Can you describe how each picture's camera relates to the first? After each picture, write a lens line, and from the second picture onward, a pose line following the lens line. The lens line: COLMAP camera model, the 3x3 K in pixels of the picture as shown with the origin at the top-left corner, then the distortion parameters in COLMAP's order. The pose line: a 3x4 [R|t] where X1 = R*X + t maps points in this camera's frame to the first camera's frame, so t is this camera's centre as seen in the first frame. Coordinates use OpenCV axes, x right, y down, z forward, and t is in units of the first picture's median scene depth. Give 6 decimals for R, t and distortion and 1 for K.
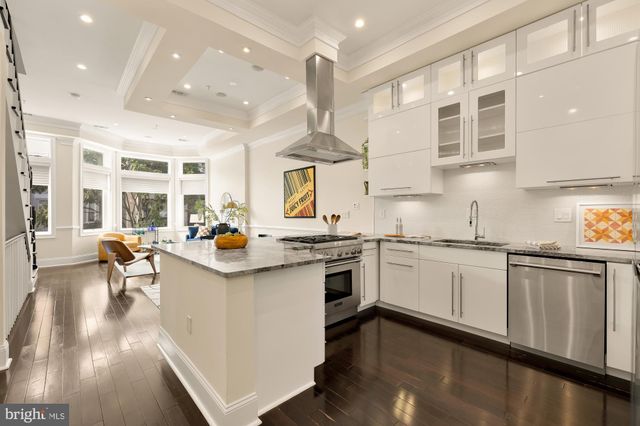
lens RADIAL K [[276.4, 0, 320.7], [0, 276.4, 214.7], [0, 0, 1]] dist [-0.000495, 0.000274]
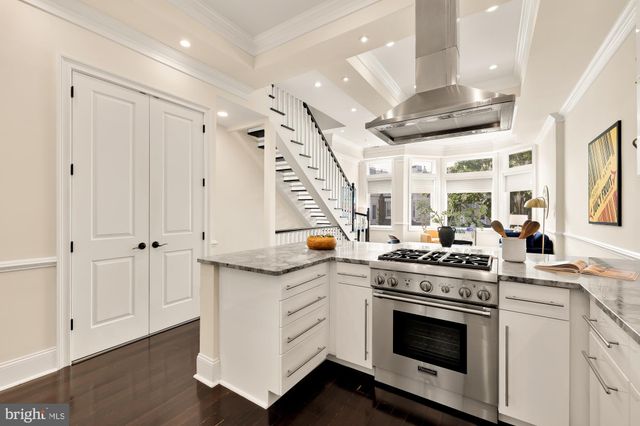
lens RADIAL K [[276.4, 0, 315.9], [0, 276.4, 210.8], [0, 0, 1]] dist [-0.000495, 0.000274]
pose [[0.237688, -0.000759, -0.971341, 0.275165], [-0.008109, 0.999963, -0.002766, -0.008446], [0.971308, 0.008534, 0.237673, 0.291551]]
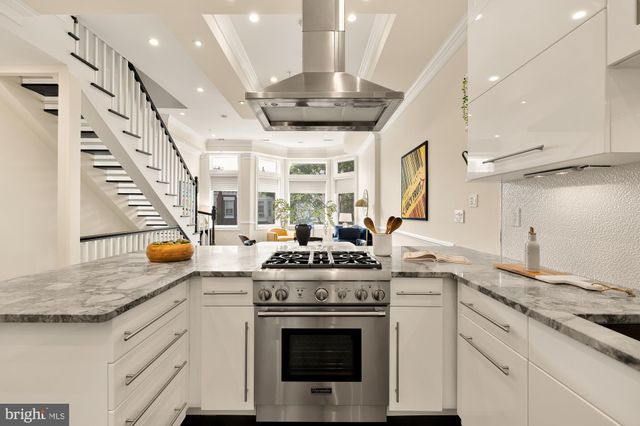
lens RADIAL K [[274.5, 0, 319.3], [0, 274.5, 212.3], [0, 0, 1]] dist [-0.001454, -0.000540]
pose [[0.736676, 0.006027, -0.676218, 0.191914], [-0.007810, 0.999969, 0.000404, -0.005405], [0.676200, 0.004983, 0.736701, 0.288795]]
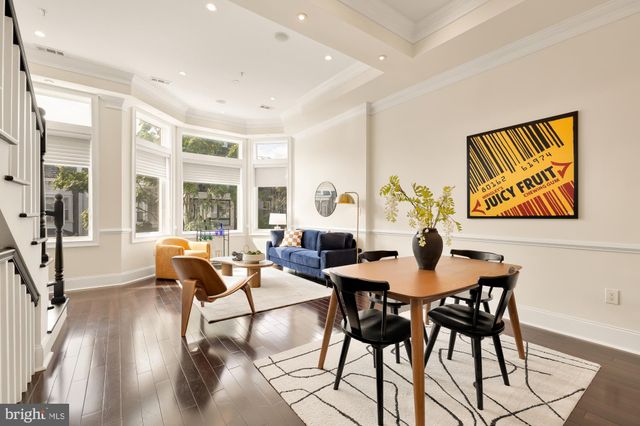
lens RADIAL K [[276.4, 0, 319.8], [0, 276.4, 219.0], [0, 0, 1]] dist [-0.000495, 0.000274]
pose [[0.994188, 0.007377, -0.107405, -0.347966], [-0.006441, 0.999938, 0.009055, 0.009020], [0.107465, -0.008311, 0.994174, 0.384877]]
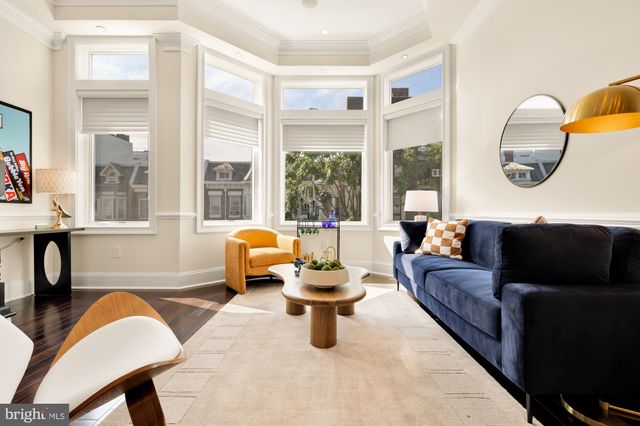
lens RADIAL K [[276.4, 0, 320.8], [0, 276.4, 215.2], [0, 0, 1]] dist [-0.000495, 0.000274]
pose [[0.729604, 0.008832, -0.683812, -0.376746], [-0.005101, 0.999959, 0.007473, 0.042179], [0.683850, -0.001964, 0.729620, 0.817960]]
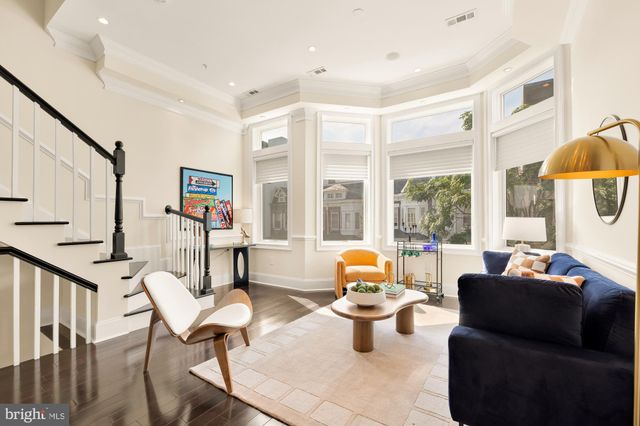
lens RADIAL K [[276.4, 0, 324.6], [0, 276.4, 220.7], [0, 0, 1]] dist [-0.000495, 0.000274]
pose [[0.238098, -0.002984, -0.971236, -0.220456], [-0.000882, 0.999994, -0.003288, 0.006801], [0.971241, 0.001639, 0.238094, 0.891568]]
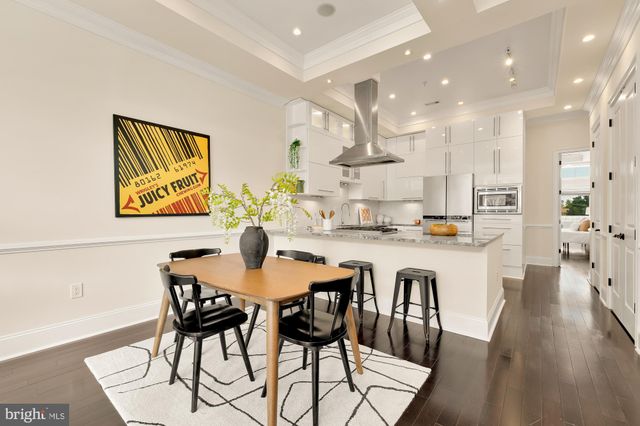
lens RADIAL K [[276.4, 0, 319.8], [0, 276.4, 210.5], [0, 0, 1]] dist [-0.000495, 0.000274]
pose [[-0.147629, 0.016631, 0.988903, -0.586821], [0.013613, 0.999798, -0.014782, 0.010882], [-0.988949, 0.011280, -0.147825, 0.694927]]
